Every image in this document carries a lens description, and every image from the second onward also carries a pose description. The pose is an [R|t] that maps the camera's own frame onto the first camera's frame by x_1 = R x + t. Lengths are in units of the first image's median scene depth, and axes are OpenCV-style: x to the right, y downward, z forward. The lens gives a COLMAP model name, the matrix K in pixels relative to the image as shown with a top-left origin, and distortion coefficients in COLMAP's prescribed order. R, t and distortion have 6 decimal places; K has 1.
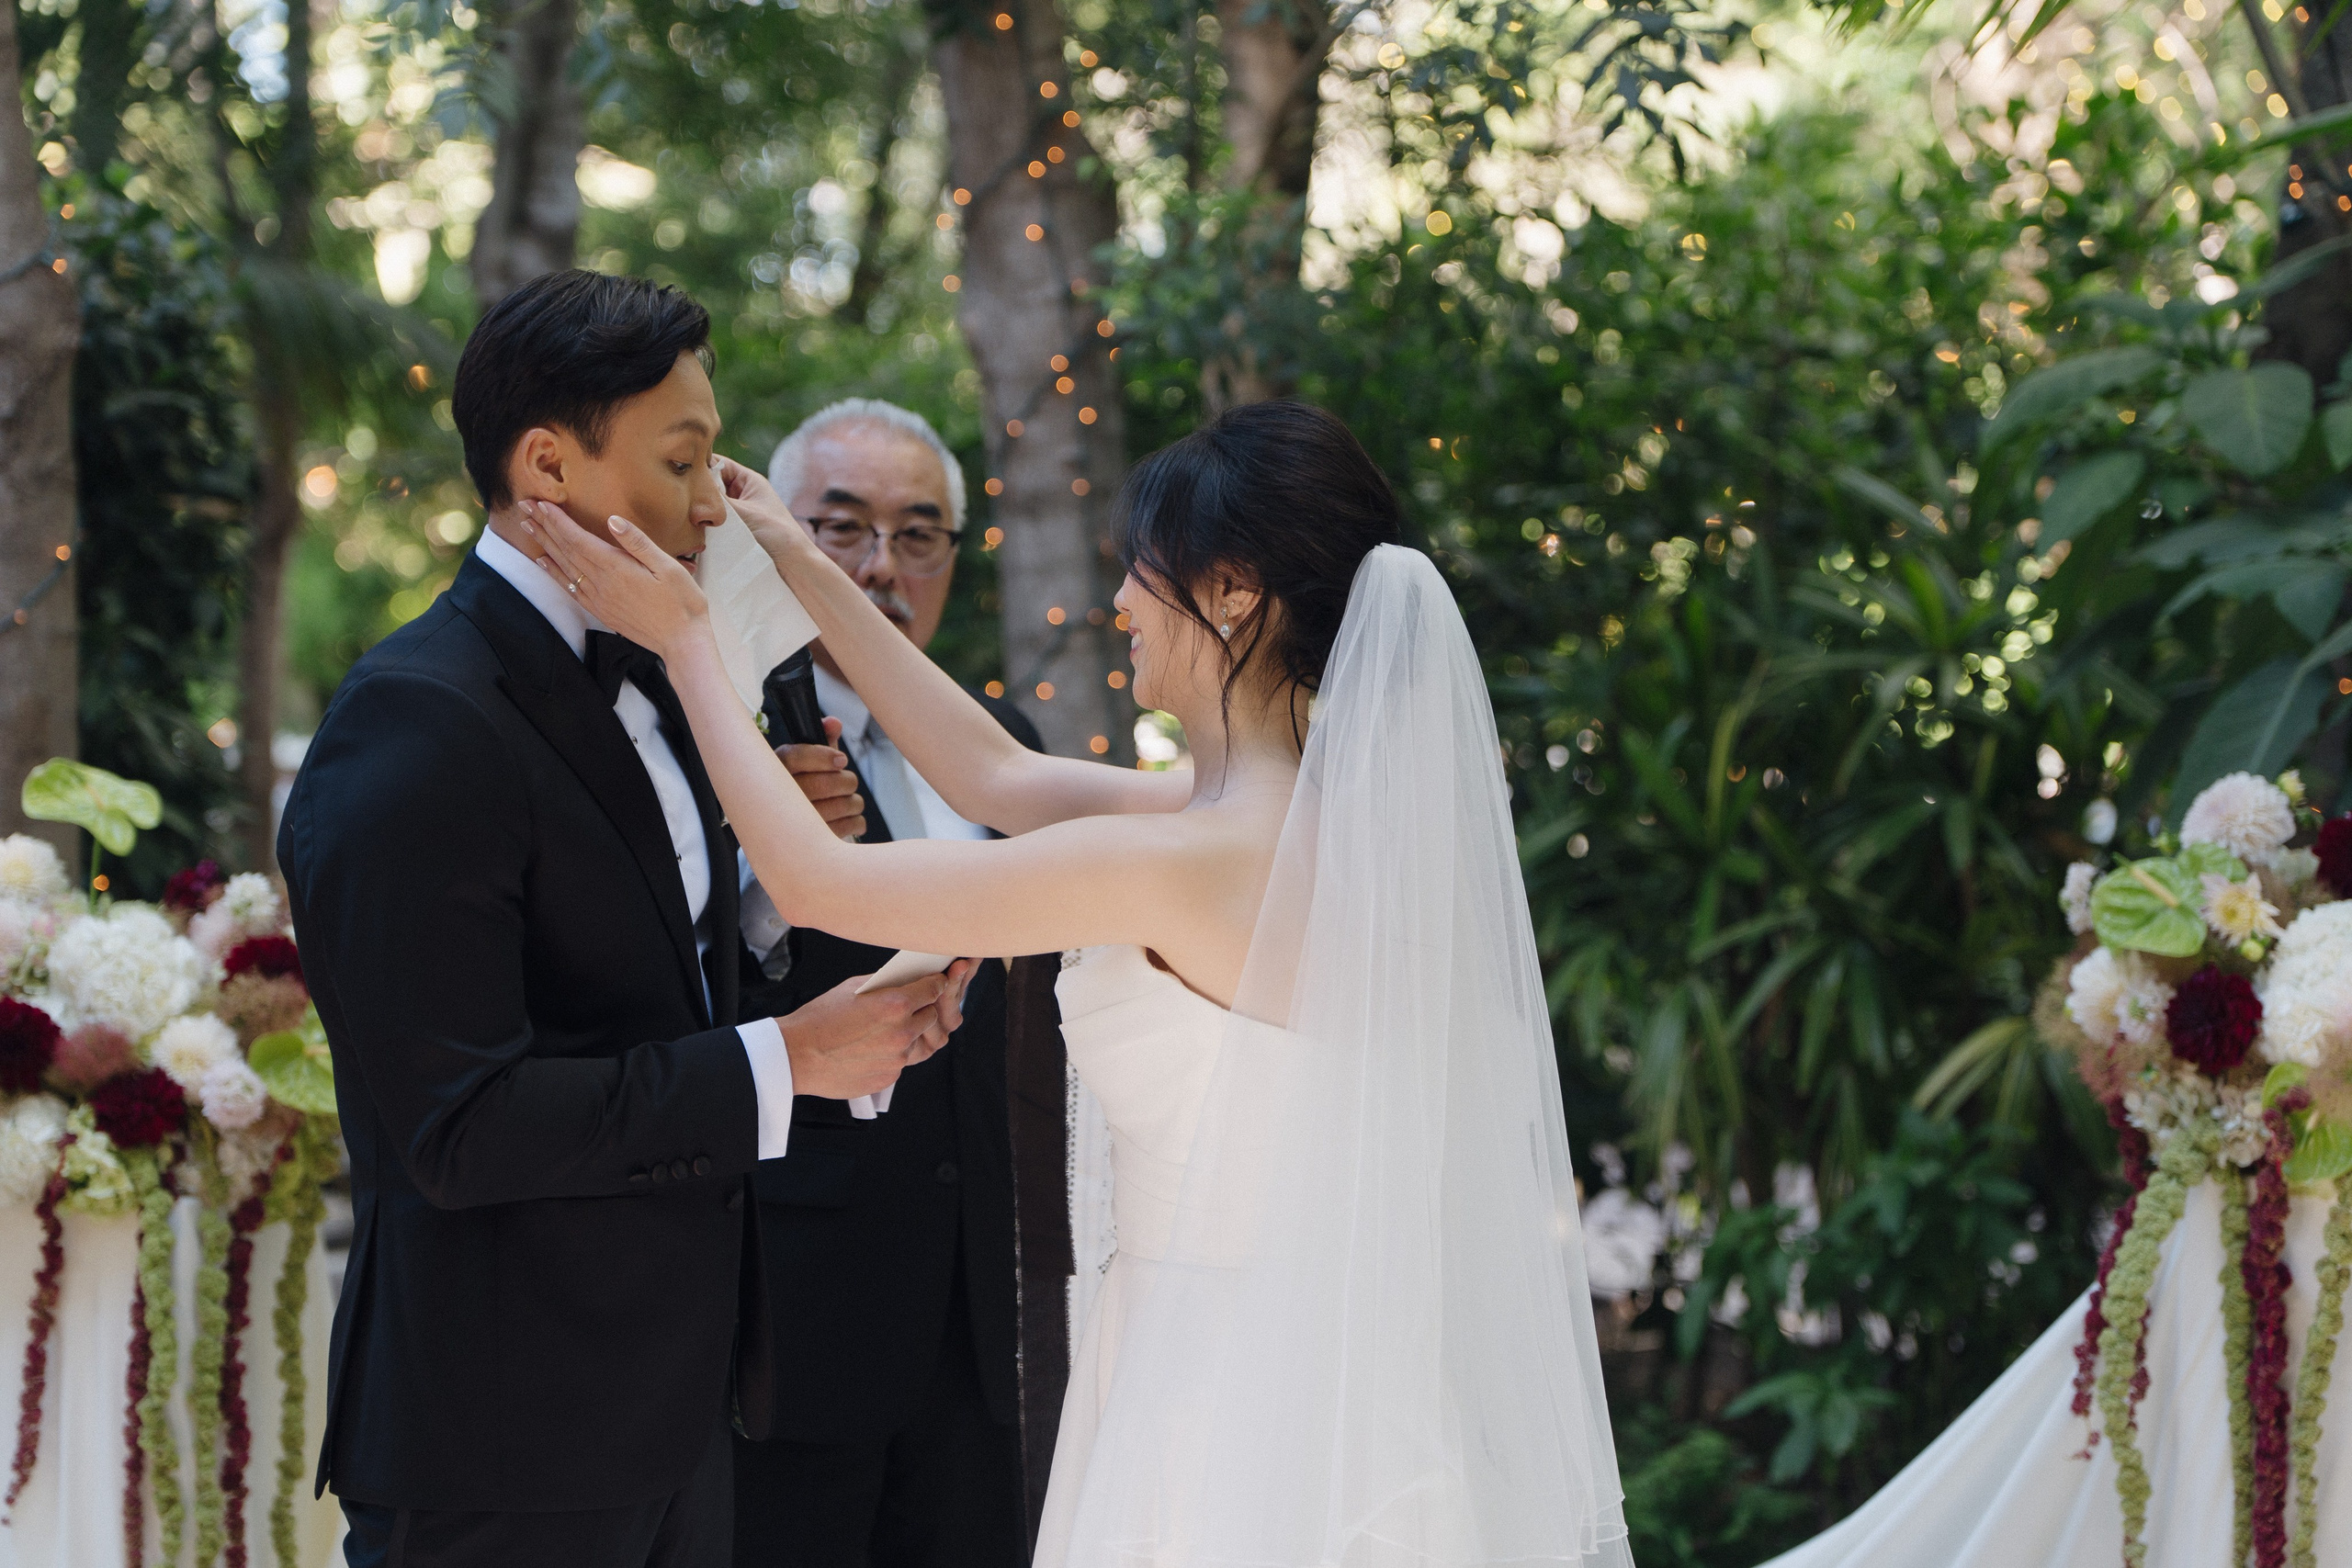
lens RADIAL K [[4092.4, 0, 1192.7], [0, 4092.4, 808.0], [0, 0, 1]] dist [0.175294, 0.000000]
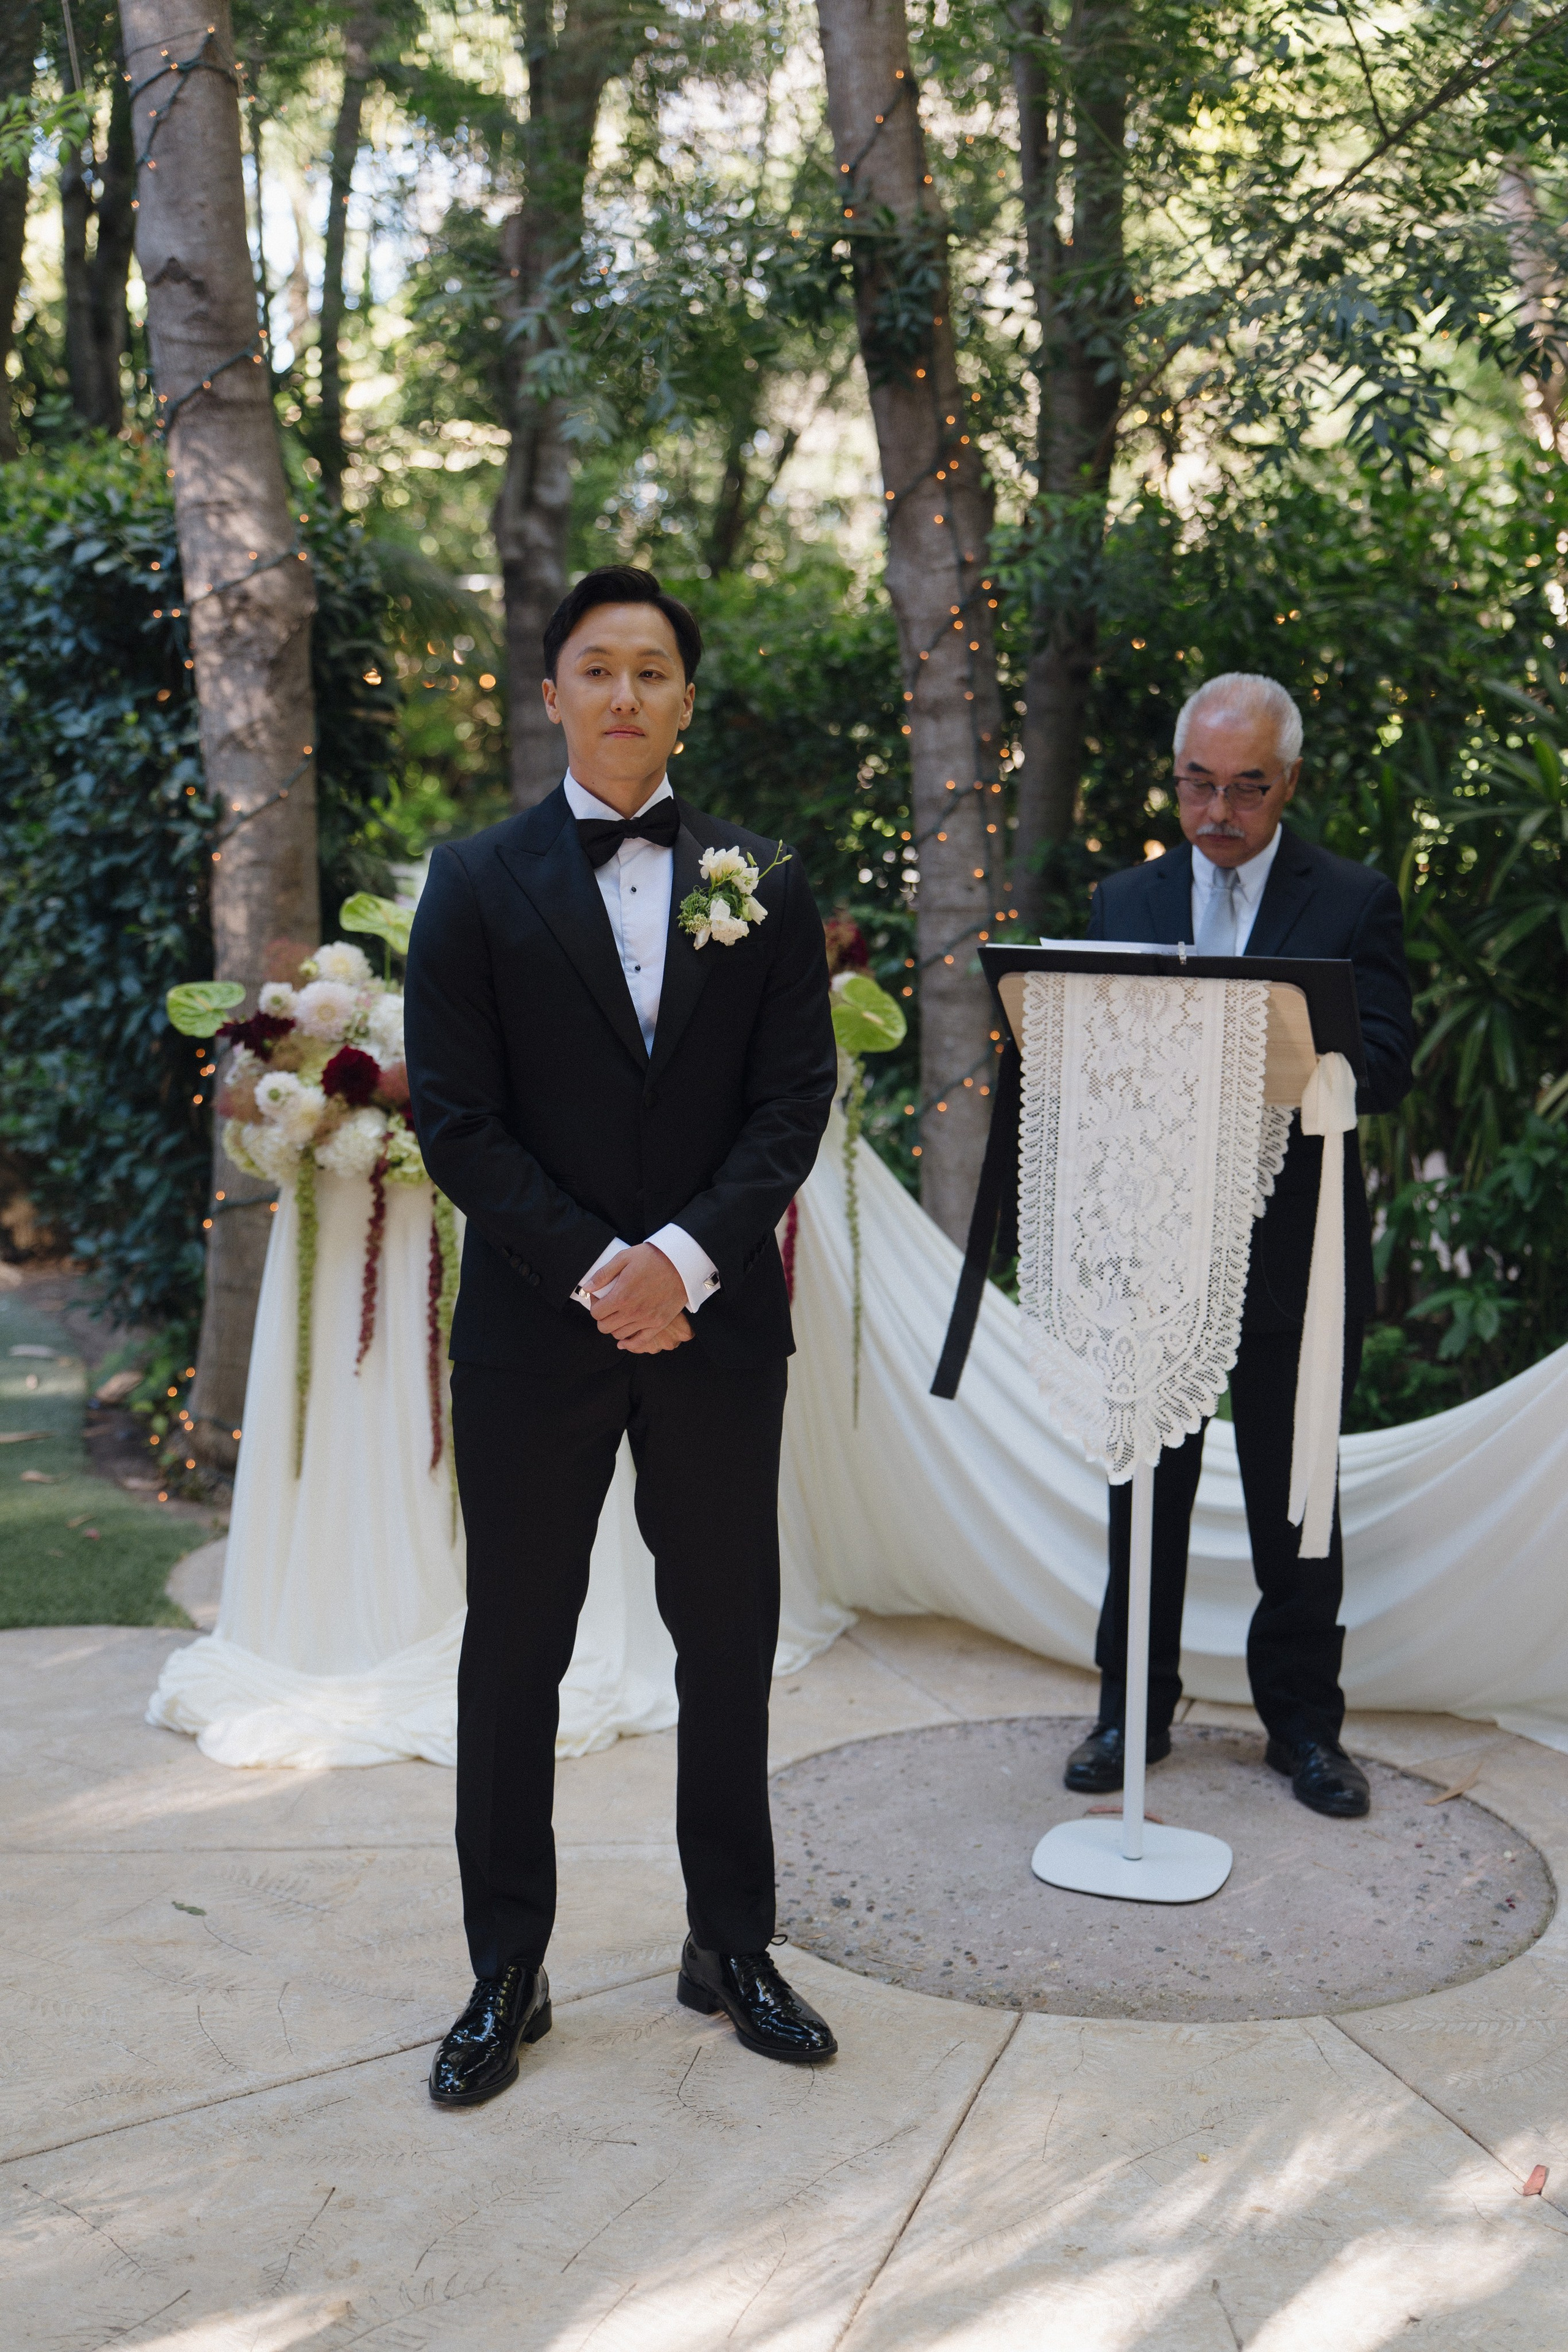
lens RADIAL K [[2952.3, 0, 781.8], [0, 2952.3, 1189.5], [0, 0, 1]] dist [0.154717, 0.000000]
pose [[0.999153, -0.003051, -0.041043, -0.074018], [0.007044, 0.995211, 0.097496, -0.008829], [0.040549, -0.097702, 0.994389, -0.120053]]
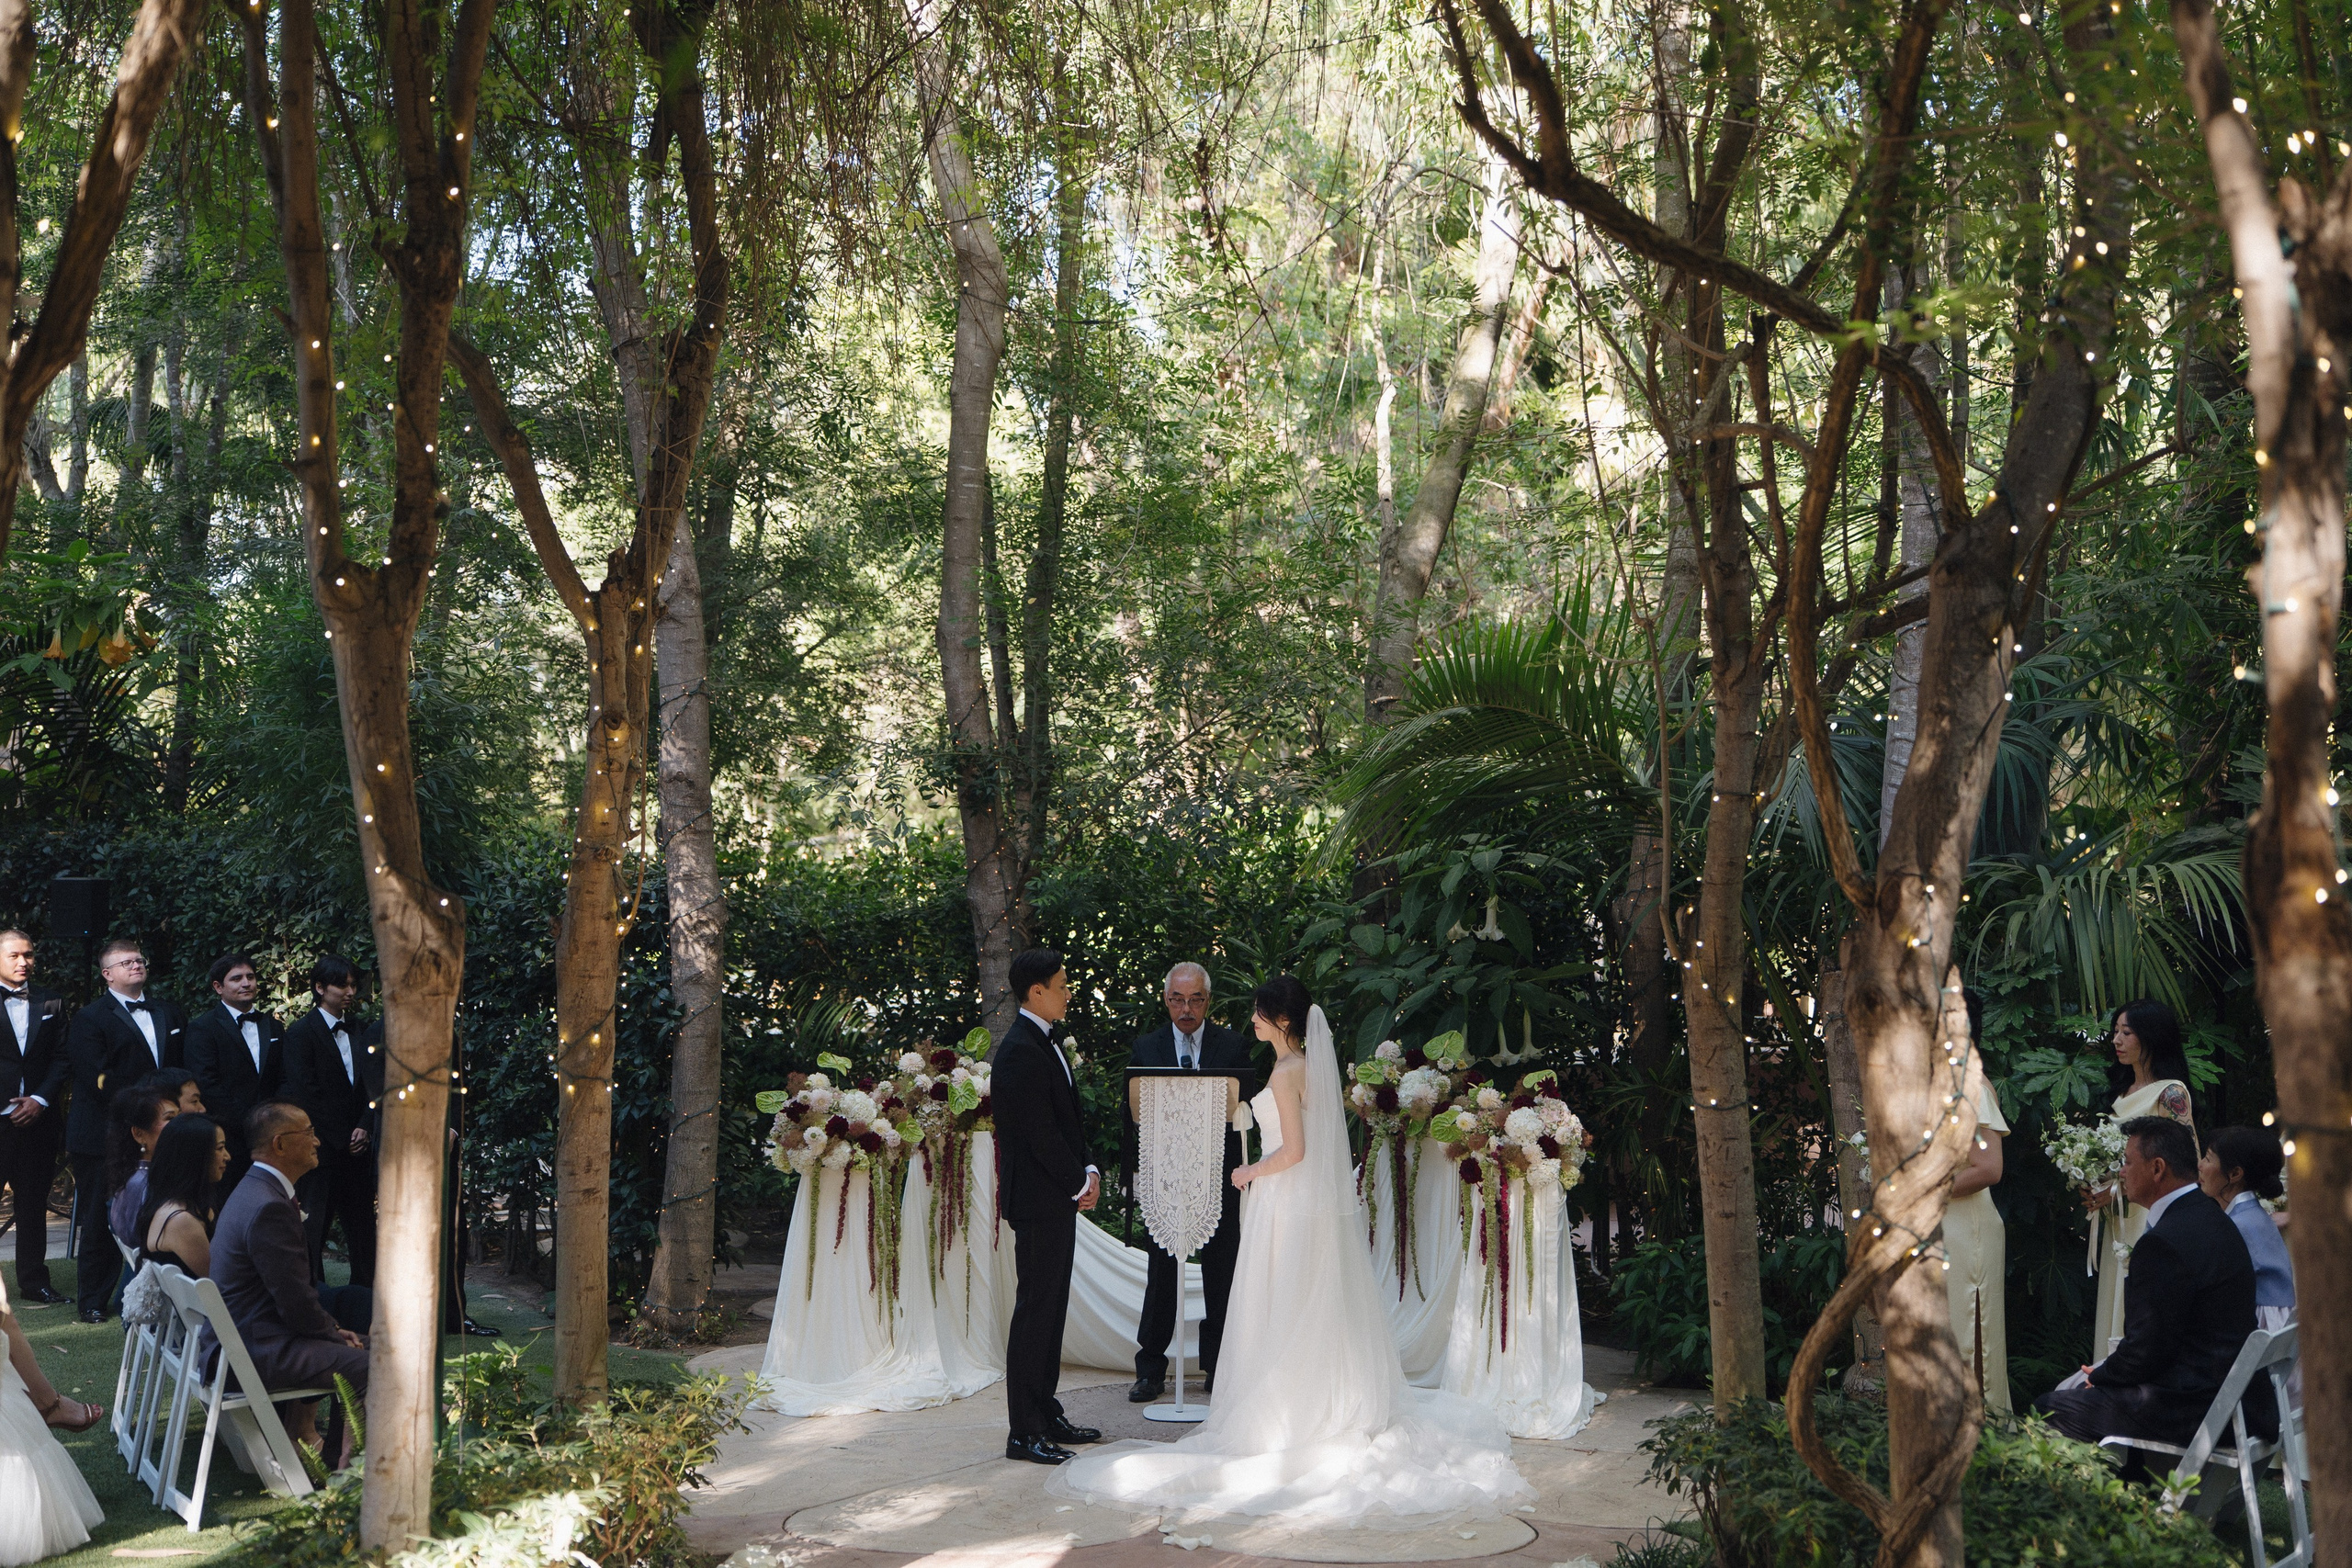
lens RADIAL K [[2459.1, 0, 1192.2], [0, 2459.1, 789.4], [0, 0, 1]] dist [0.097527, 0.000000]
pose [[0.969232, -0.004424, 0.246111, -0.526831], [0.026083, 0.996056, -0.084812, -0.052371], [-0.244765, 0.088622, 0.965524, -1.323017]]
